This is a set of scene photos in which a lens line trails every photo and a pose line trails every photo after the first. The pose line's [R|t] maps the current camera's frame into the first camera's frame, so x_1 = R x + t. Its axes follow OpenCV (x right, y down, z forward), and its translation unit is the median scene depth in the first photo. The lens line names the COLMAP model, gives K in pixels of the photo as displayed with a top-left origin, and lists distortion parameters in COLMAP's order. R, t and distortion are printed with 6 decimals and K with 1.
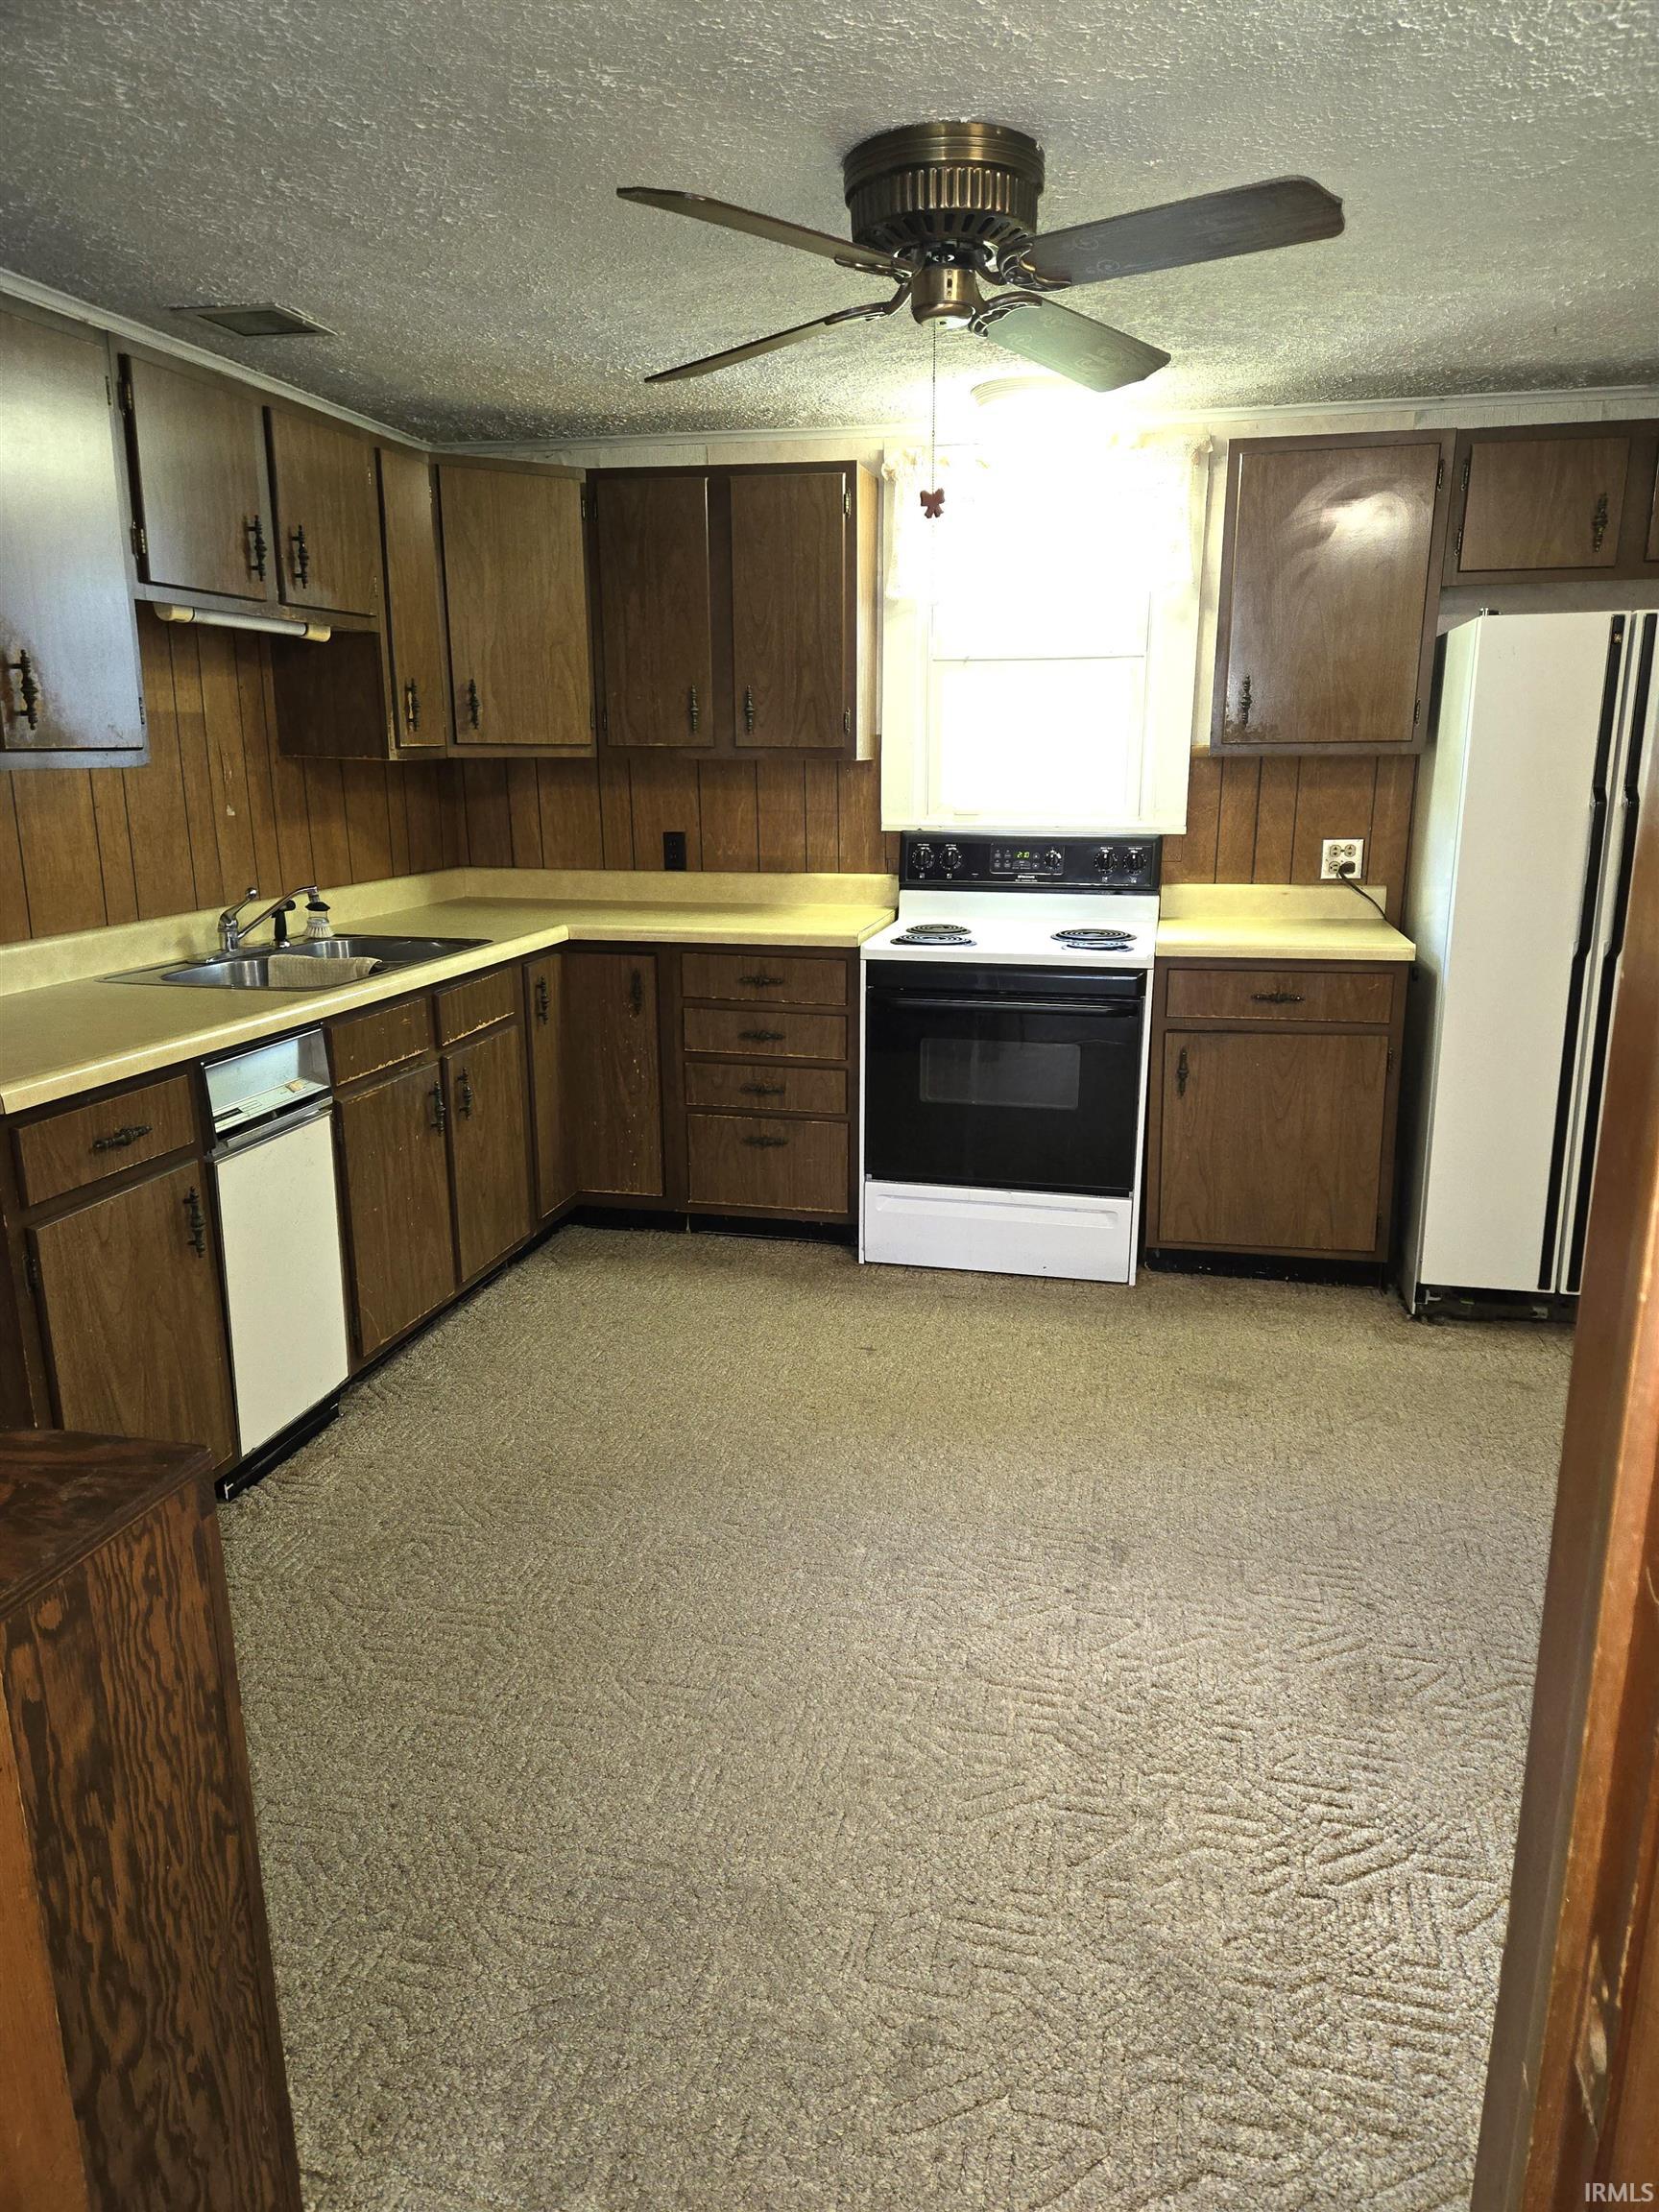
lens RADIAL K [[1461.0, 0, 853.6], [0, 1461.0, 1098.7], [0, 0, 1]] dist [0.087868, -0.076251]
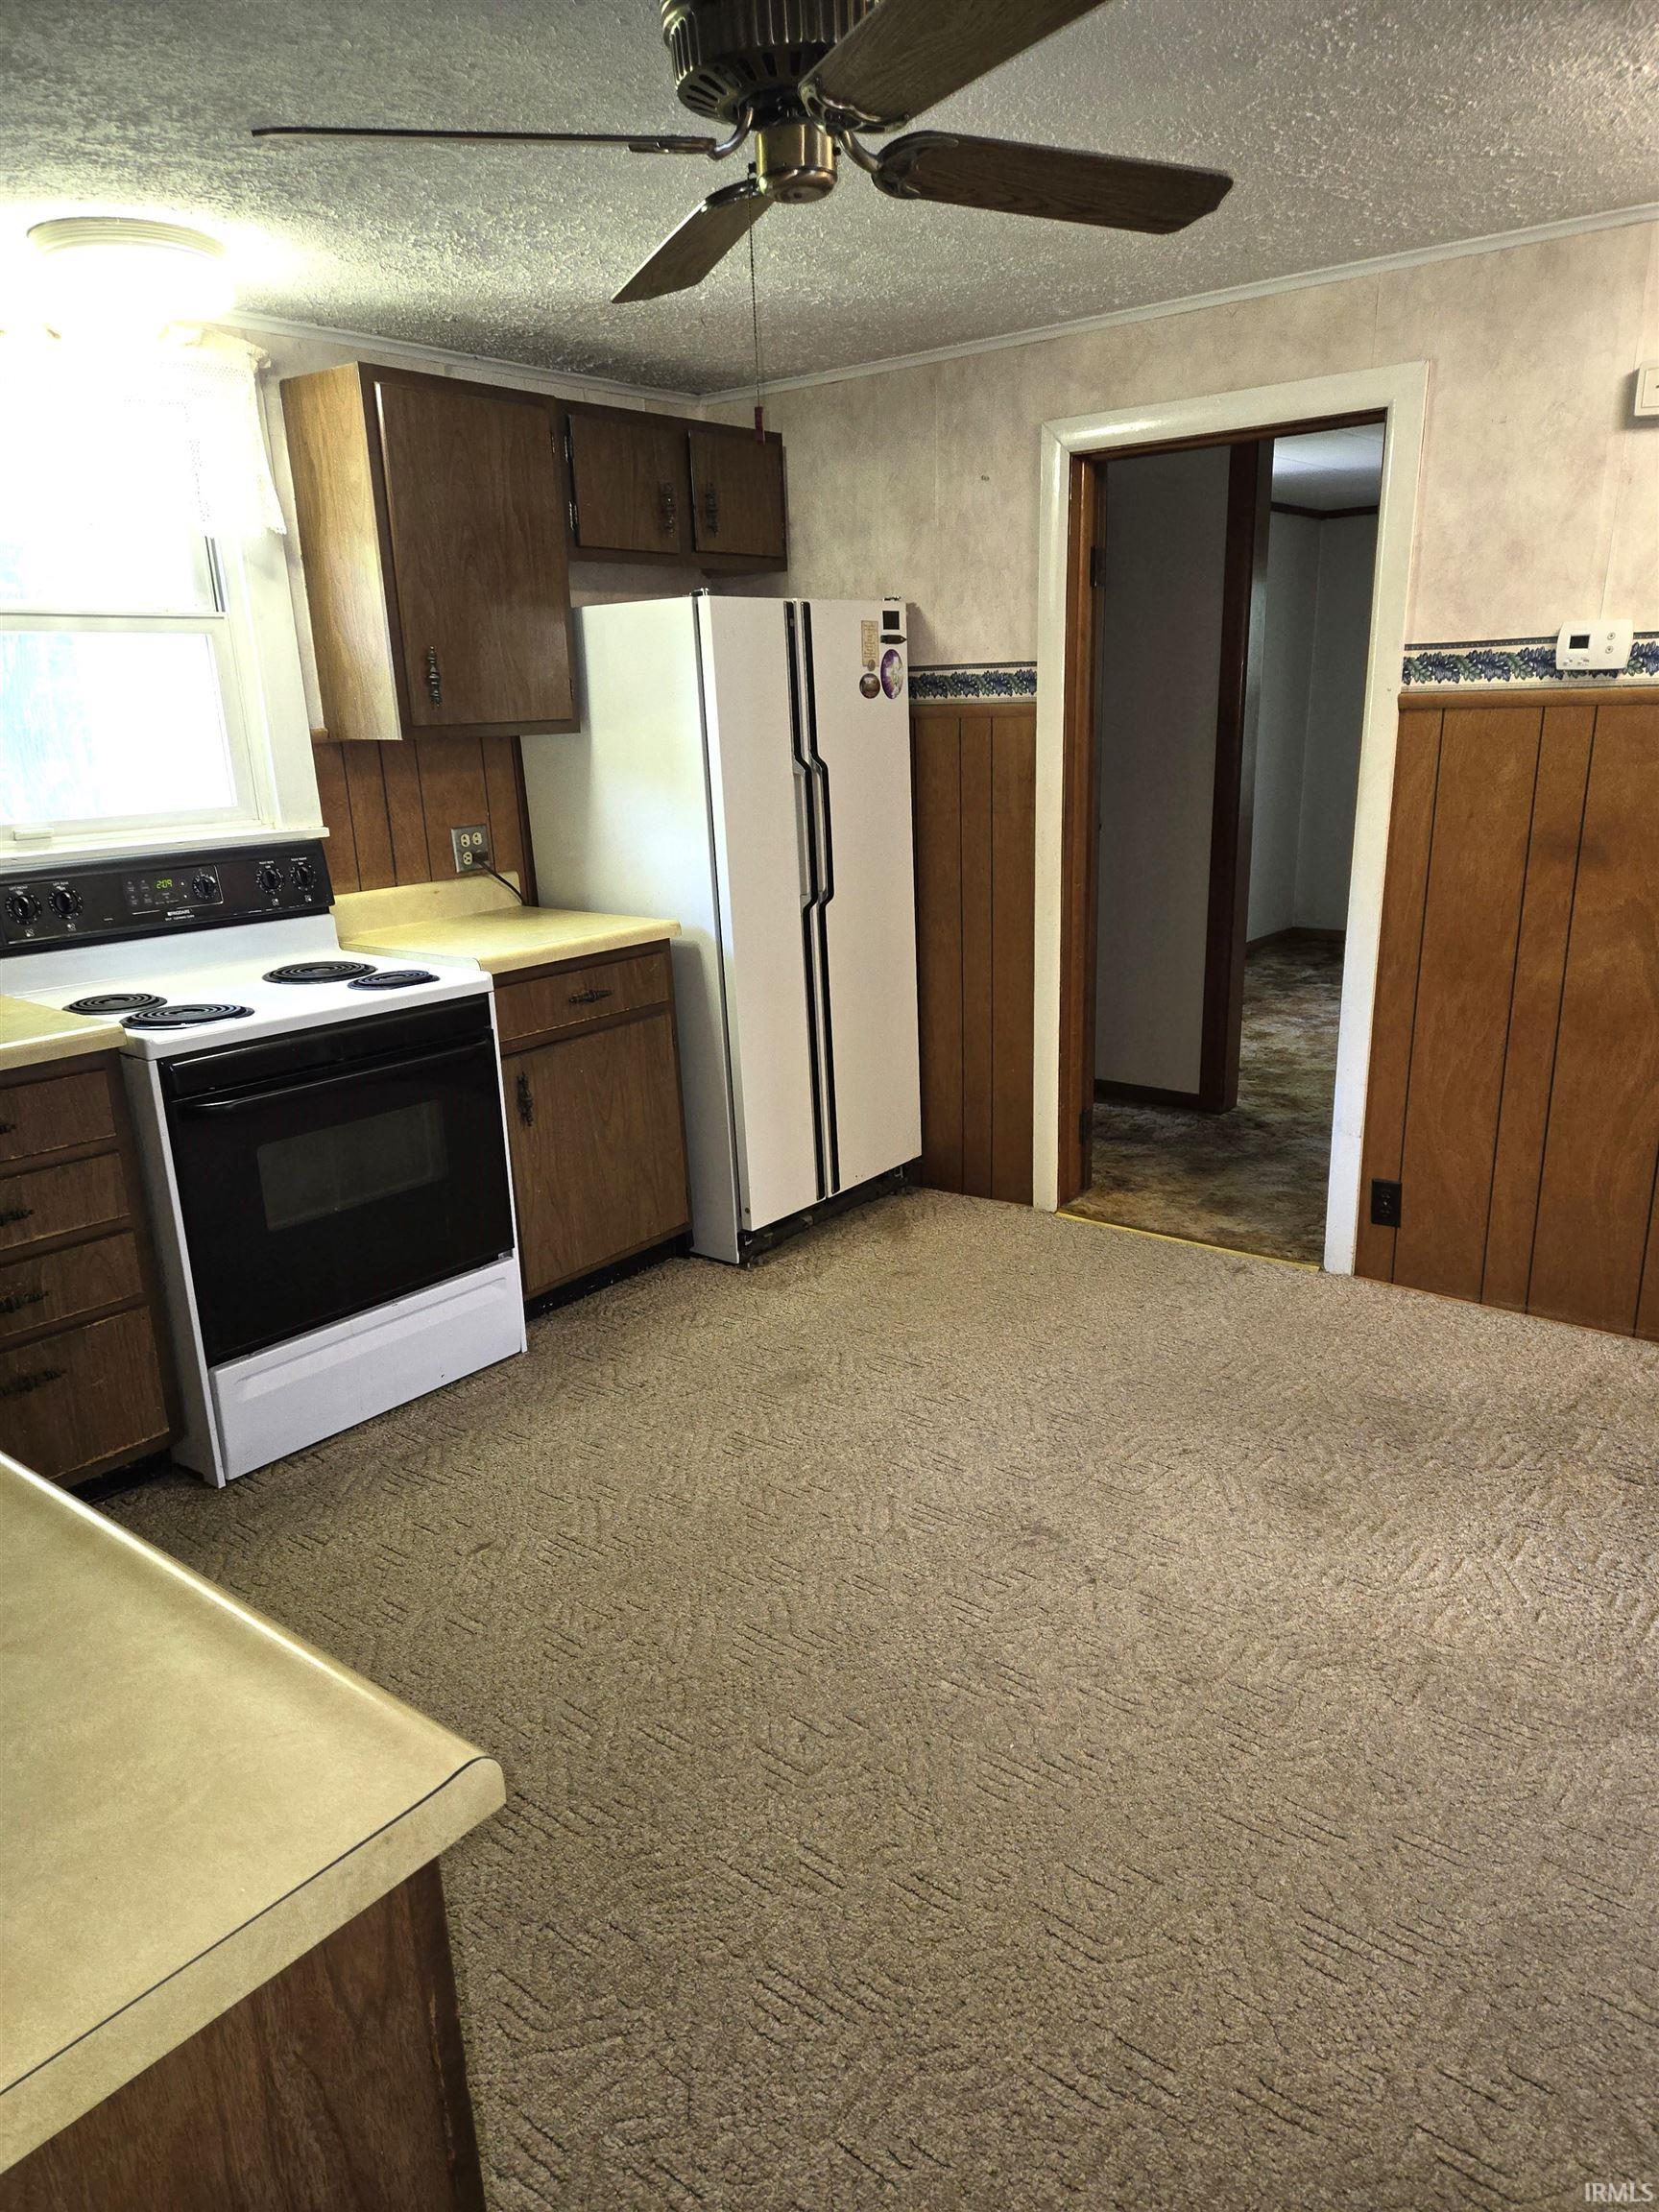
lens RADIAL K [[1468.8, 0, 830.8], [0, 1468.8, 1125.1], [0, 0, 1]] dist [0.088904, -0.078781]
pose [[0.441984, -0.264910, 0.857014, -0.451301], [0.236555, 0.956000, 0.173510, -0.111847], [-0.865270, 0.126042, 0.485202, 0.401793]]
